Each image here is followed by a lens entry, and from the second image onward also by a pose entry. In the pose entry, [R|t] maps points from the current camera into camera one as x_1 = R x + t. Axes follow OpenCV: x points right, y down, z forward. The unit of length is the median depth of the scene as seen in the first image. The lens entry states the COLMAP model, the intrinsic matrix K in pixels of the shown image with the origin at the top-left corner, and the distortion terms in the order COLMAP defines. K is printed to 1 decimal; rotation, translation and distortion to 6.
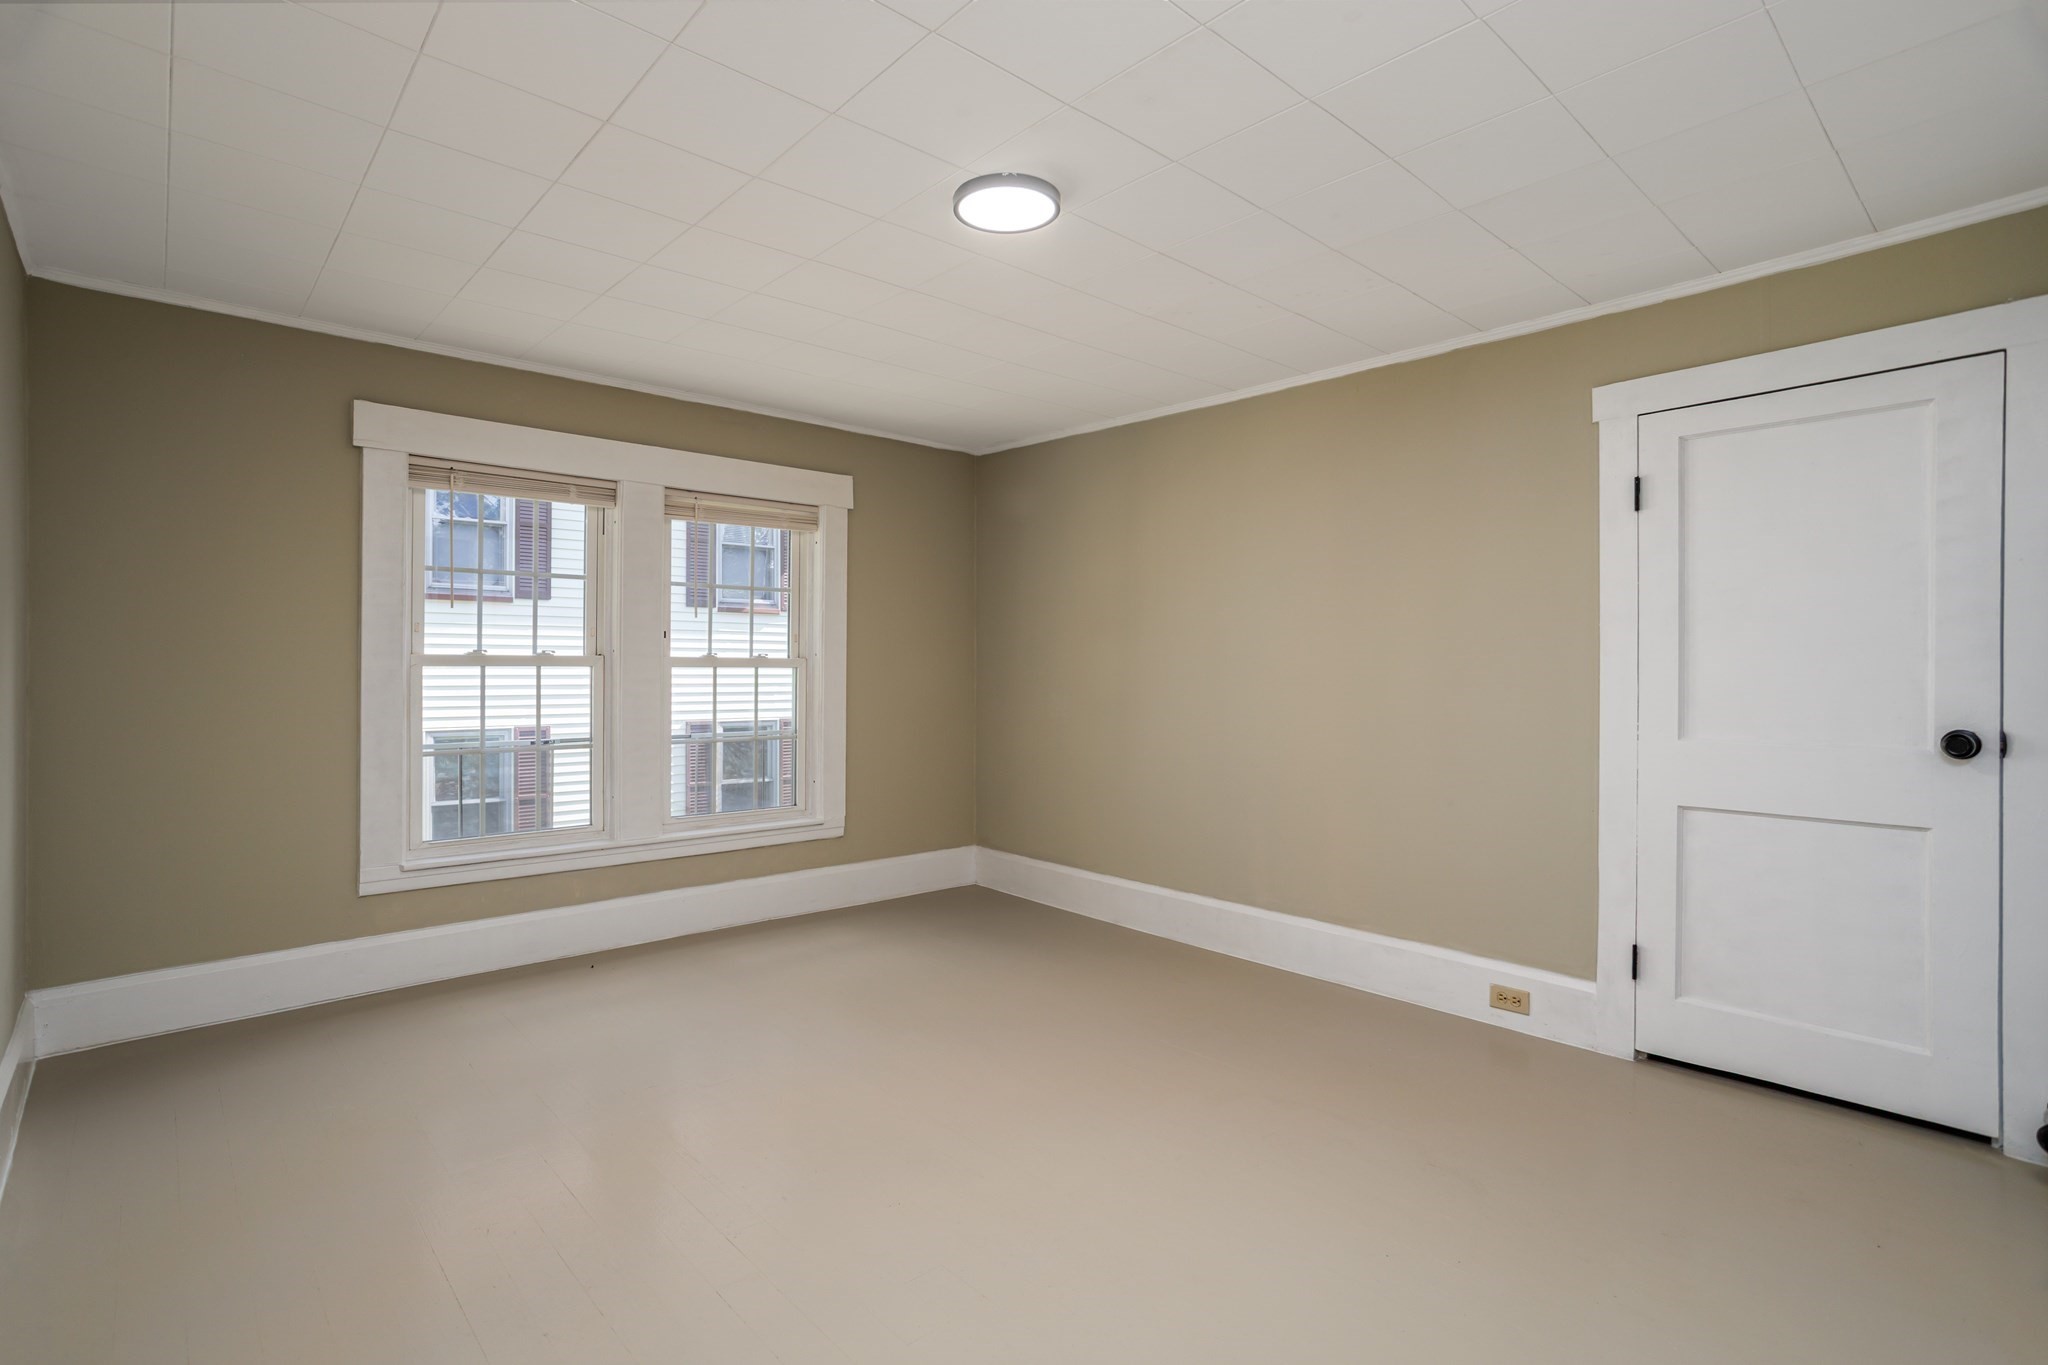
lens RADIAL K [[1009.8, 0, 1038.9], [0, 1009.8, 672.3], [0, 0, 1]] dist [-0.013361, 0.005664]
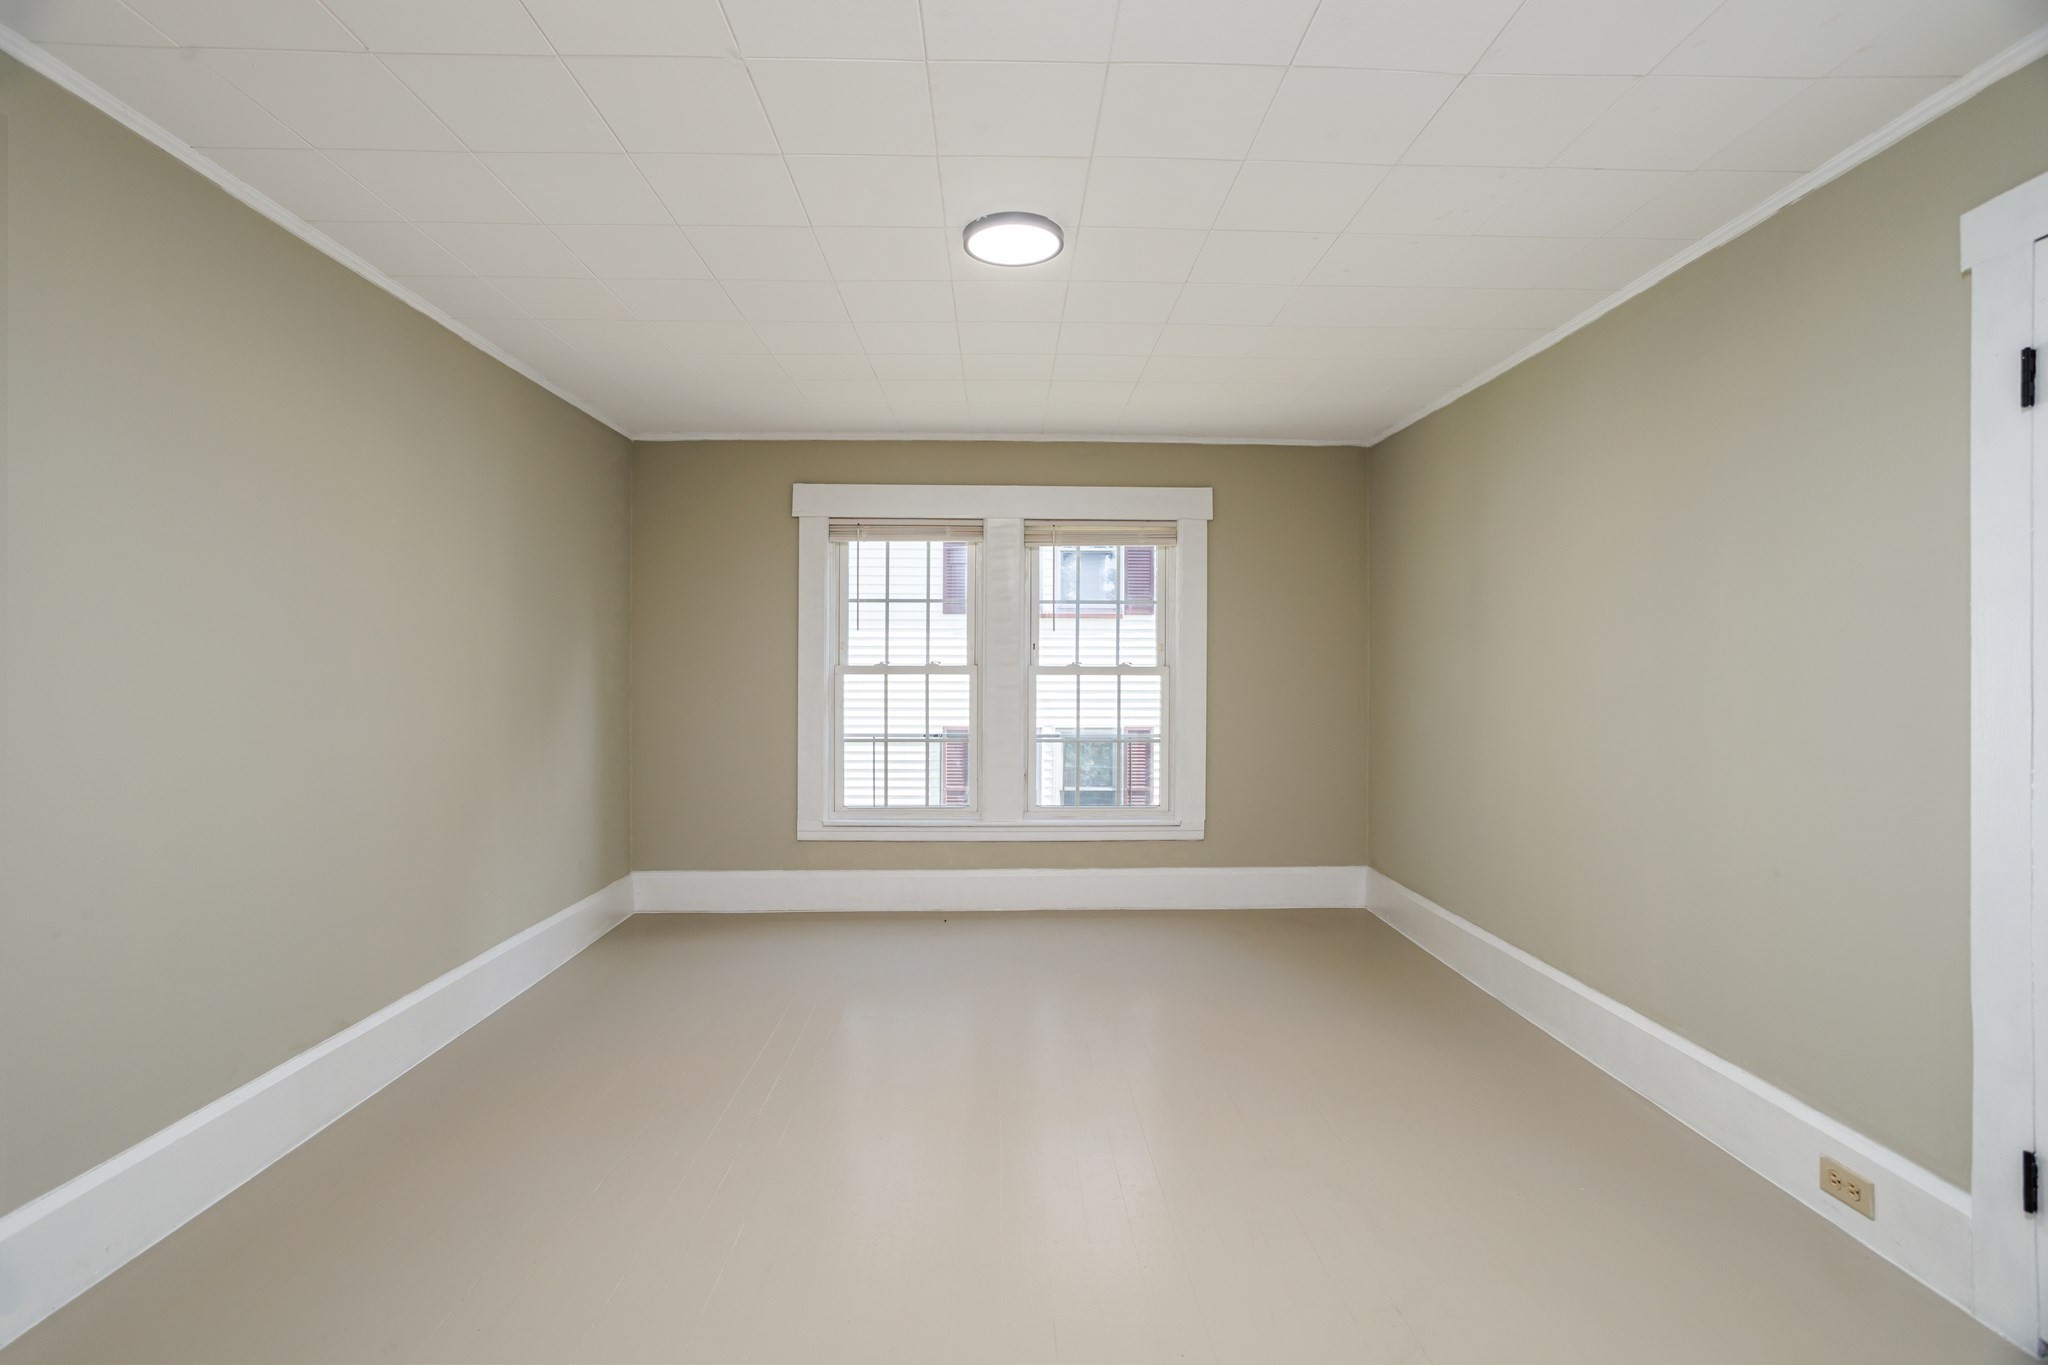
lens RADIAL K [[1009.8, 0, 1056.1], [0, 1009.8, 670.2], [0, 0, 1]] dist [-0.013361, 0.005664]
pose [[0.759293, -0.004040, -0.650736, 0.422481], [-0.002265, 0.999958, -0.008851, -0.000443], [0.650744, 0.008195, 0.759253, 0.147436]]
